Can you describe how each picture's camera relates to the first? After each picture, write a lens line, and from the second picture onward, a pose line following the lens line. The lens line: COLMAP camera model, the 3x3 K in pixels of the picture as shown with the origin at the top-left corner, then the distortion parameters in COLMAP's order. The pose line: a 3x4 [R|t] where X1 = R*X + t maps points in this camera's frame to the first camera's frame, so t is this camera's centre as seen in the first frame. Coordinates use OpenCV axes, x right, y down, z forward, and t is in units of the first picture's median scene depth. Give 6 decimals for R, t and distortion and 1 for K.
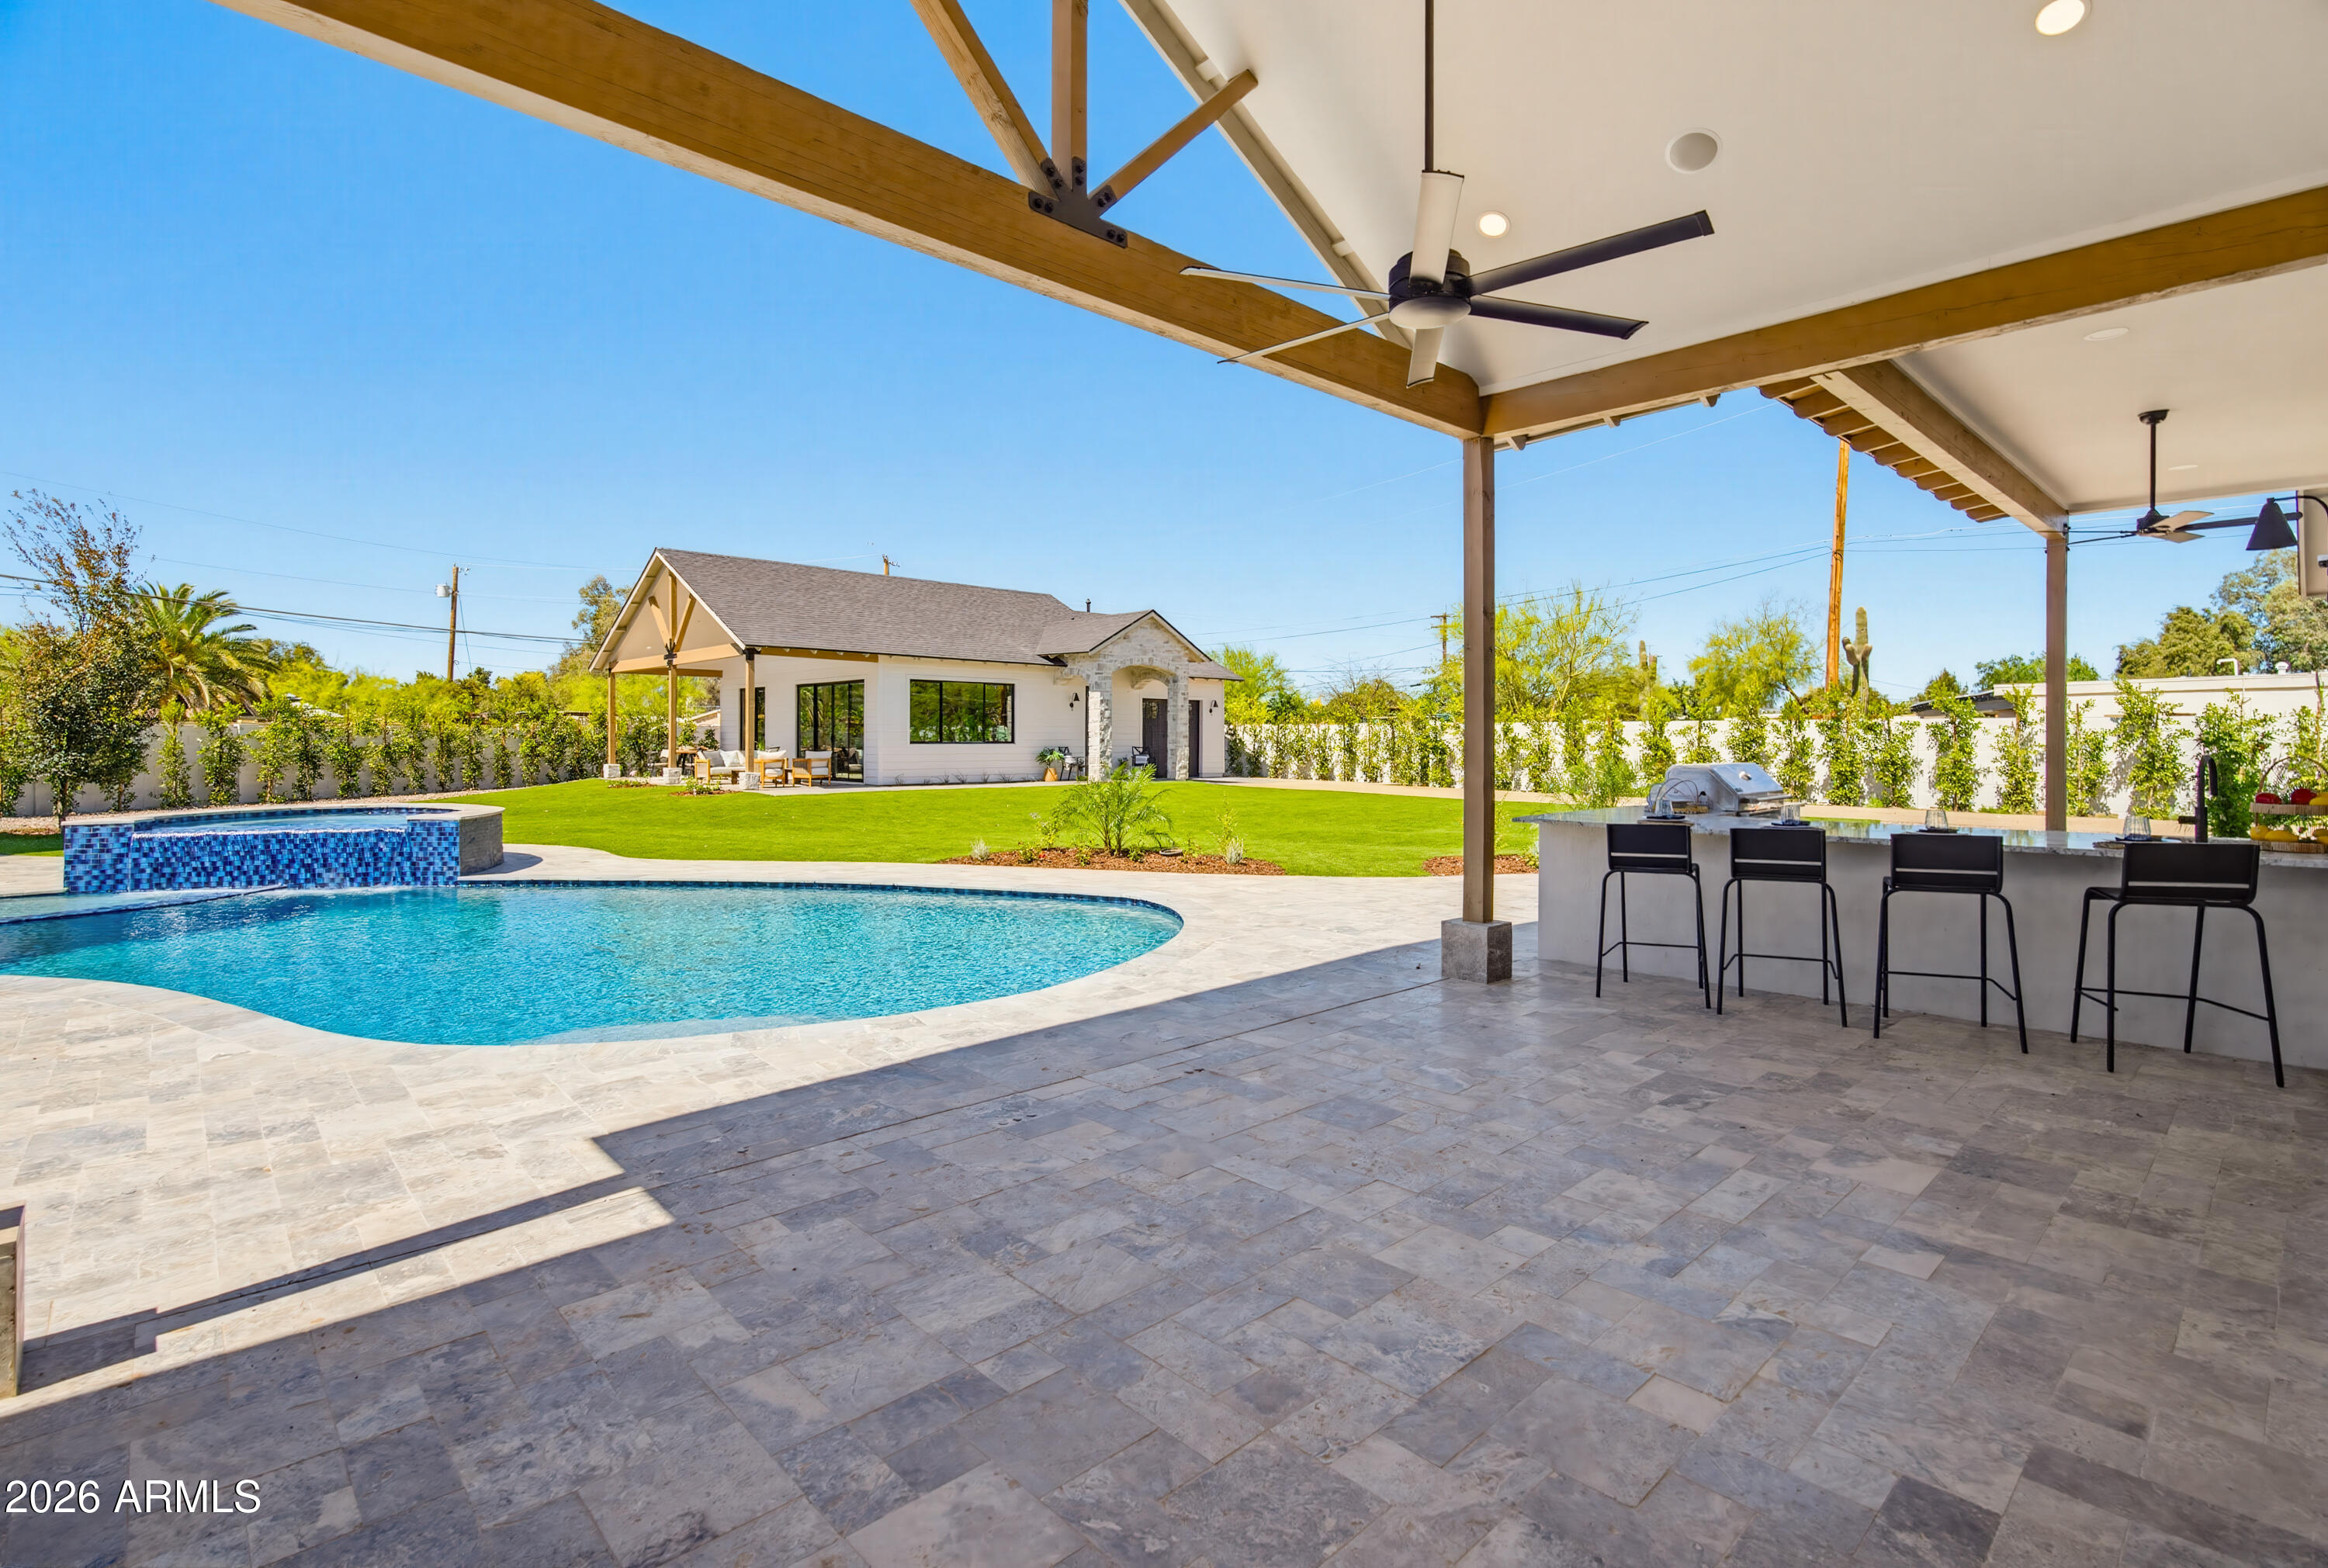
lens RADIAL K [[1074.6, 0, 1161.3], [0, 1074.6, 740.5], [0, 0, 1]] dist [-0.000978, 0.002115]
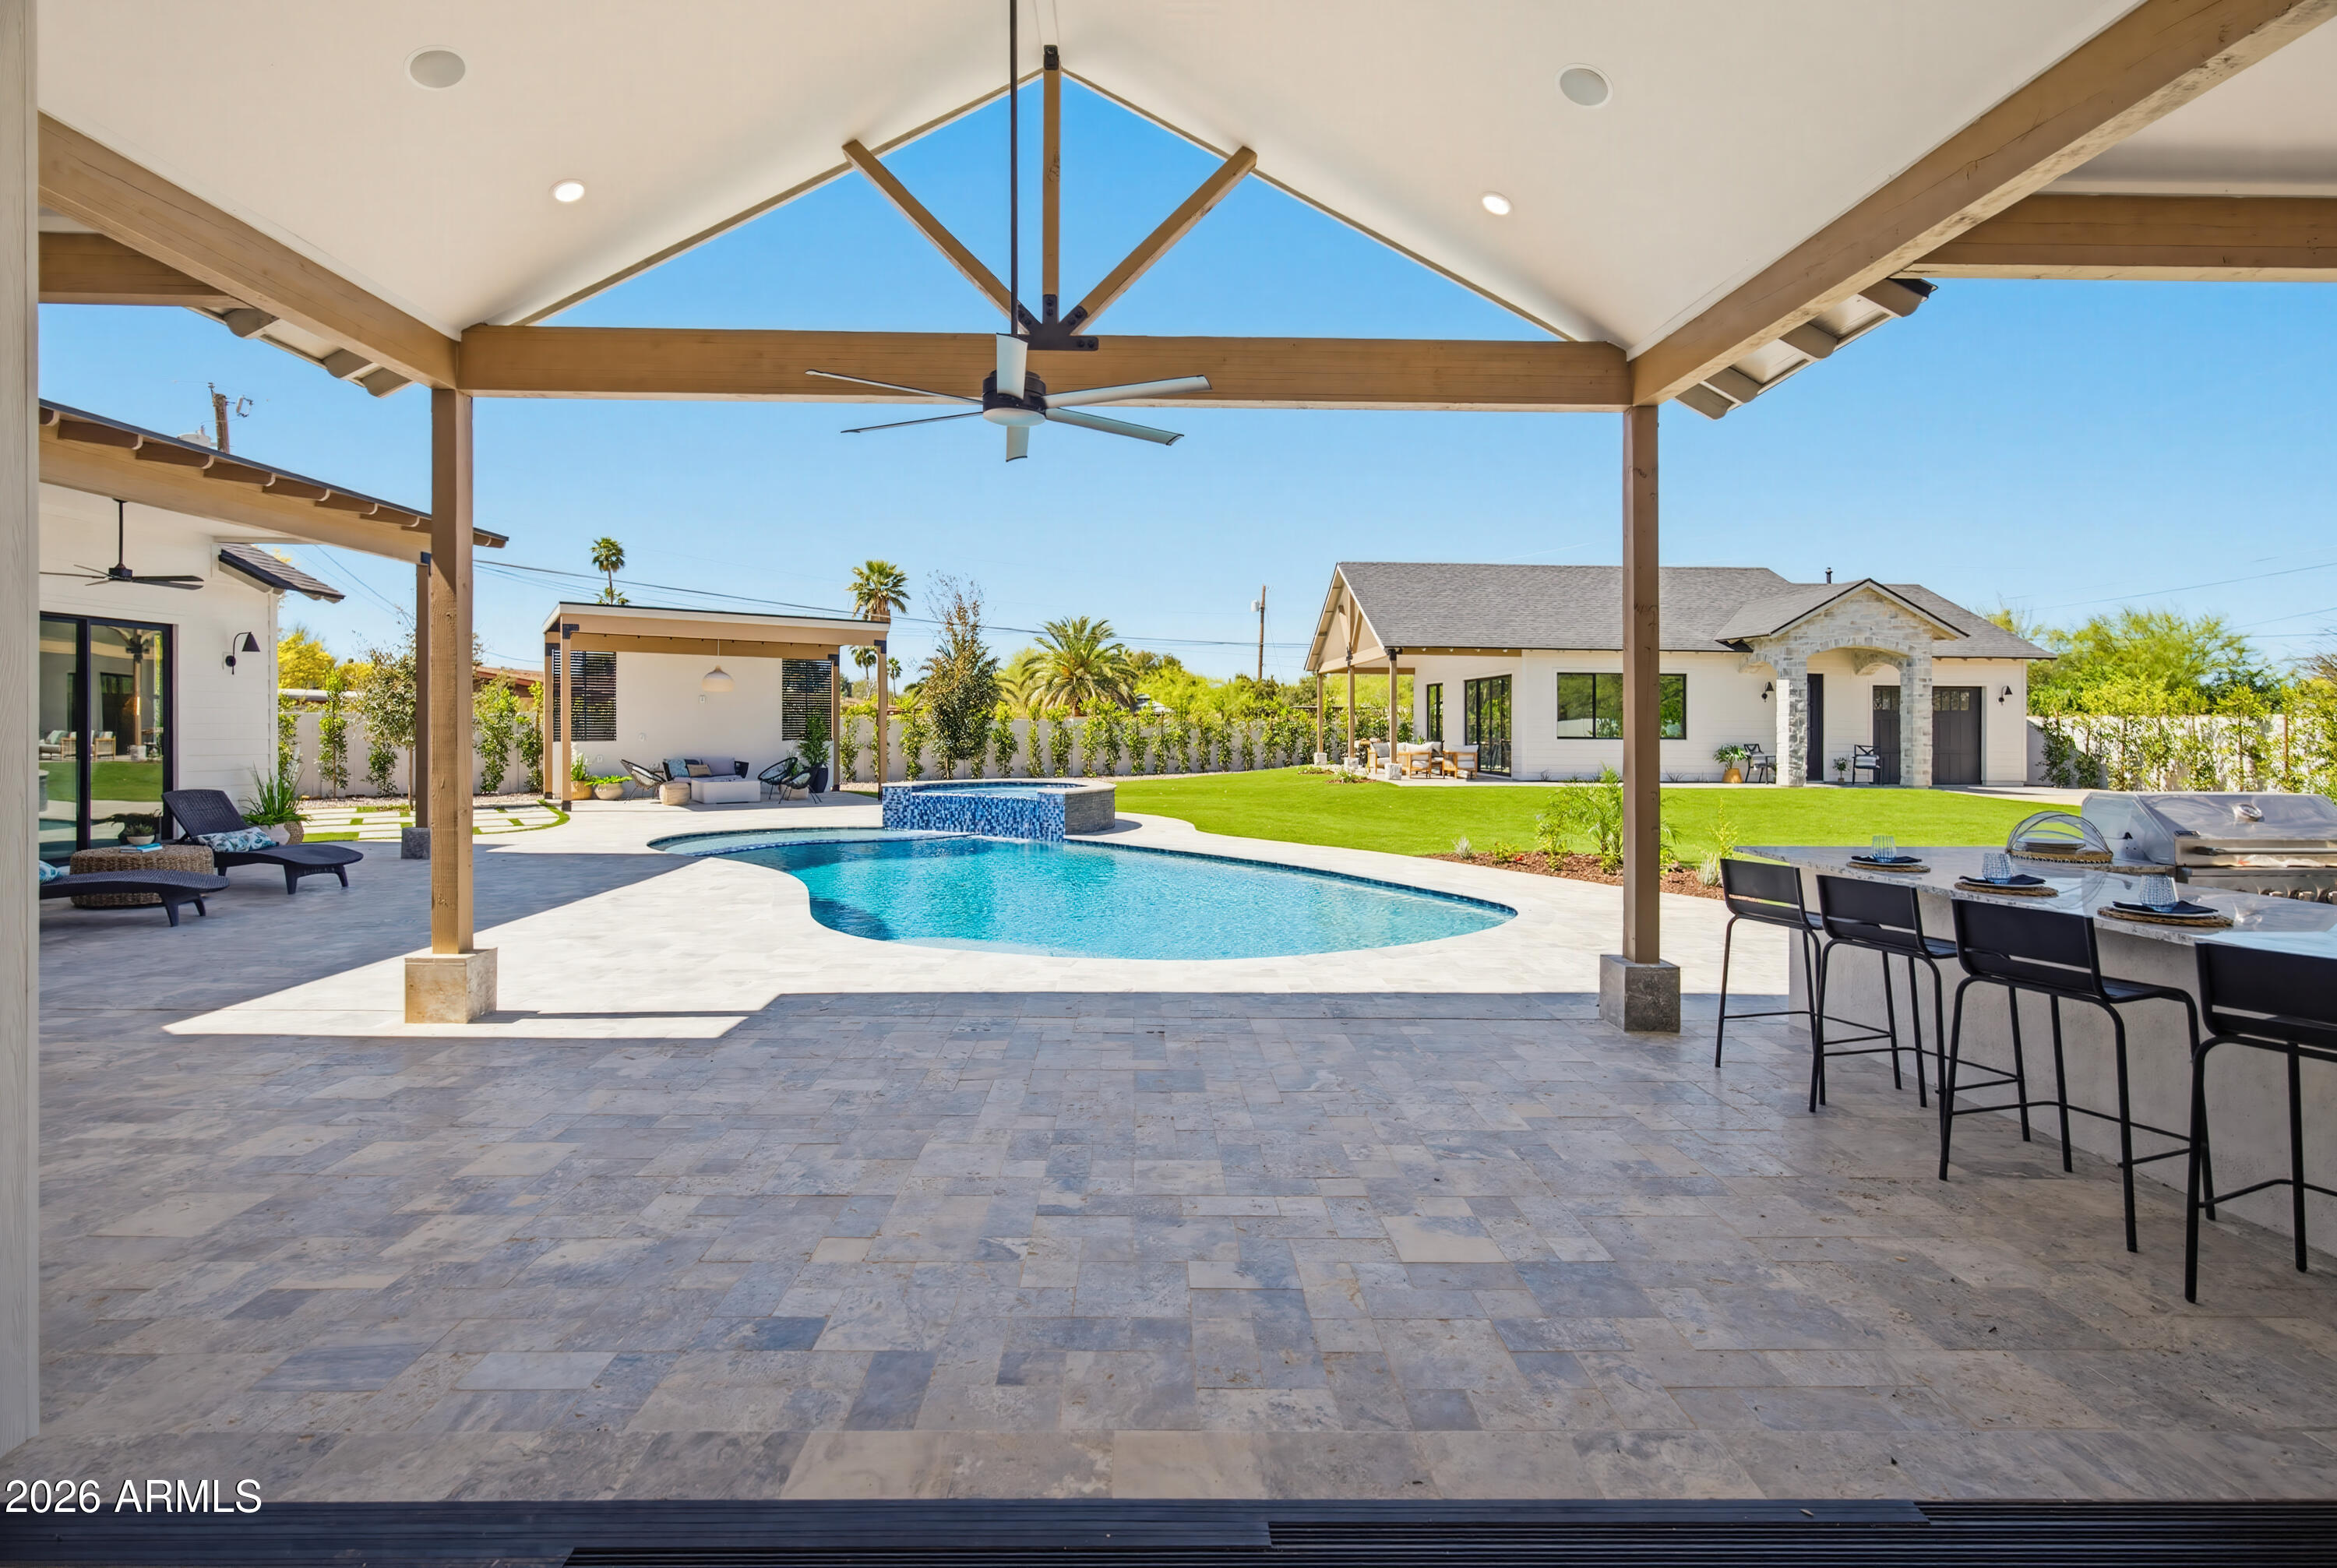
lens RADIAL K [[1089.8, 0, 1159.0], [0, 1089.8, 727.3], [0, 0, 1]] dist [-0.001596, -0.000022]
pose [[0.747383, 0.004686, -0.664376, 0.163151], [-0.006522, 0.999979, -0.000284, -0.005018], [0.664361, 0.004546, 0.747398, 0.021776]]
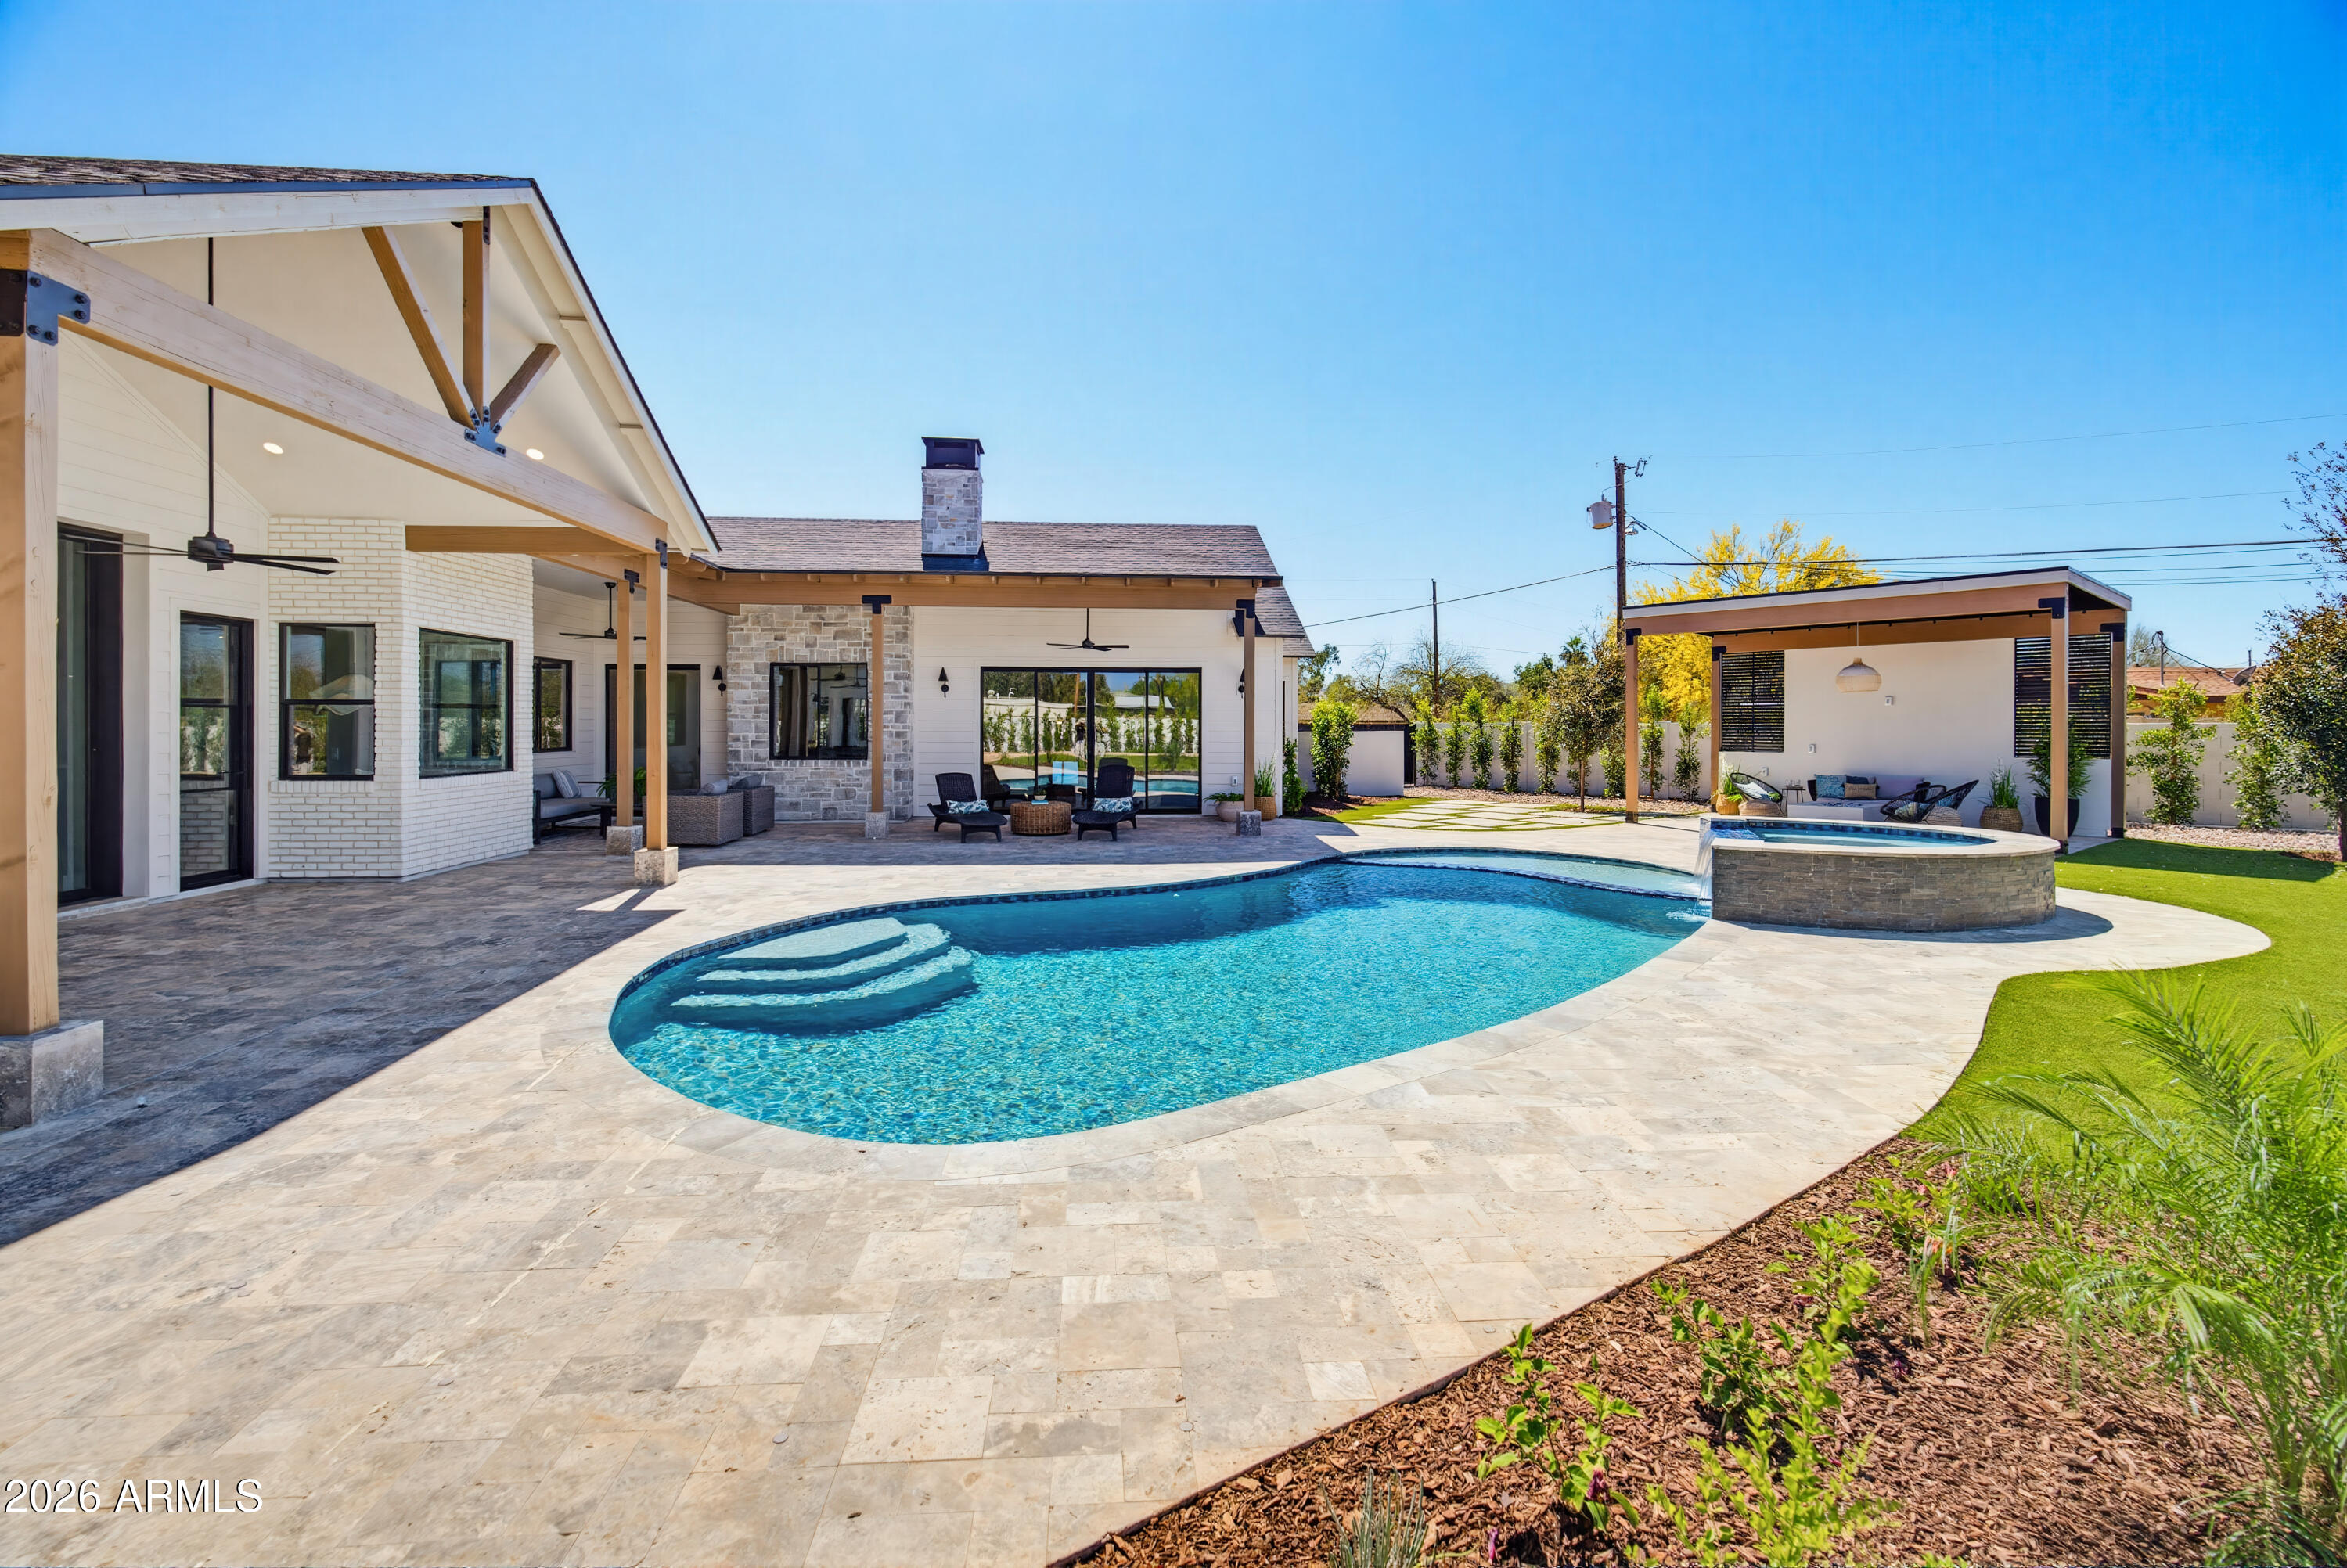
lens RADIAL K [[1071.5, 0, 1164.6], [0, 1071.5, 729.8], [0, 0, 1]] dist [0.000258, 0.000043]
pose [[-0.611963, -0.002734, -0.790882, 0.113994], [-0.005162, 0.999987, 0.000537, -0.005044], [0.790870, 0.004412, -0.611969, 0.531303]]
